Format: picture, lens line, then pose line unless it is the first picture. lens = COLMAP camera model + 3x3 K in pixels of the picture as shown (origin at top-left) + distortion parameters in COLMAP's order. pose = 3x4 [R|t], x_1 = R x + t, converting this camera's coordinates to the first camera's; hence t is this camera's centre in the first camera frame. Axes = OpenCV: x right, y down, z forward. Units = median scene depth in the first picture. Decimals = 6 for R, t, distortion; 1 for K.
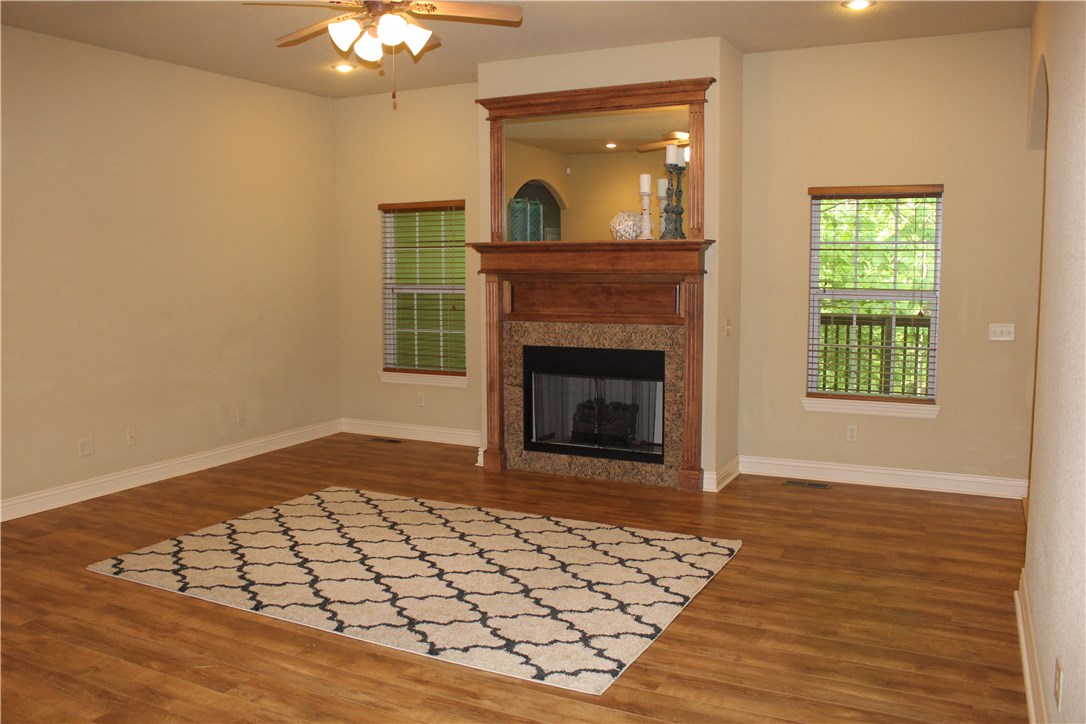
lens RADIAL K [[901.7, 0, 536.3], [0, 901.7, 363.5], [0, 0, 1]] dist [-0.147103, 0.098415]
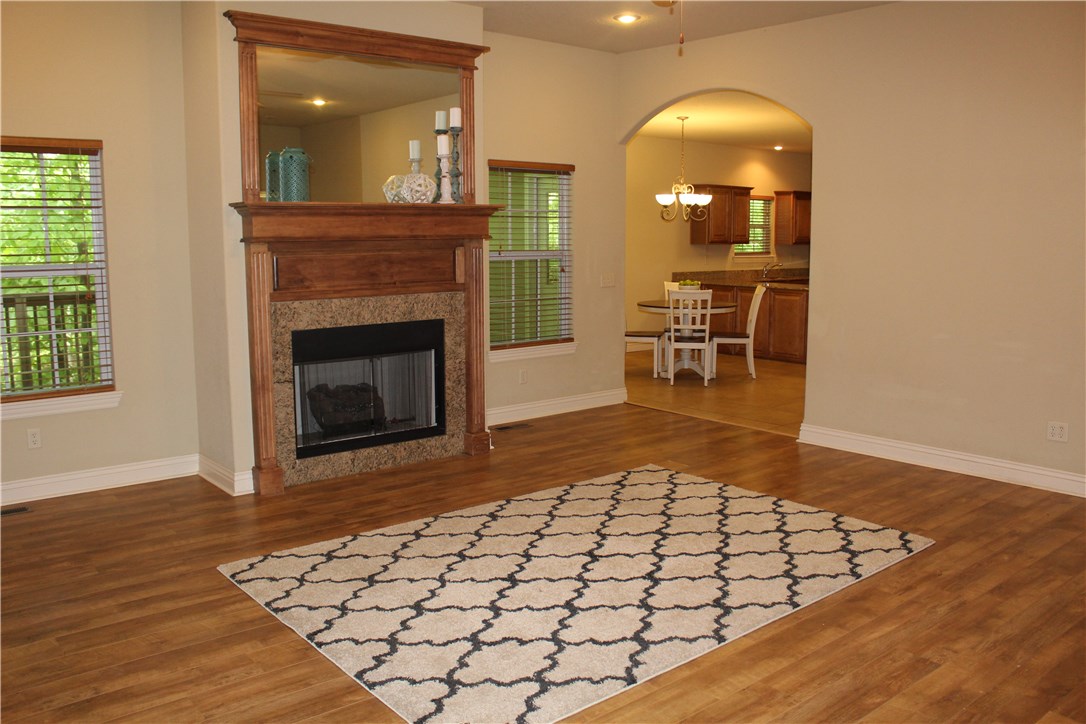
lens RADIAL K [[901.7, 0, 536.6], [0, 901.7, 354.6], [0, 0, 1]] dist [-0.147103, 0.098415]
pose [[0.394192, -0.121065, 0.911019, -0.723938], [0.102118, 0.990917, 0.087497, -0.051391], [-0.913337, 0.058541, 0.402974, 0.525828]]
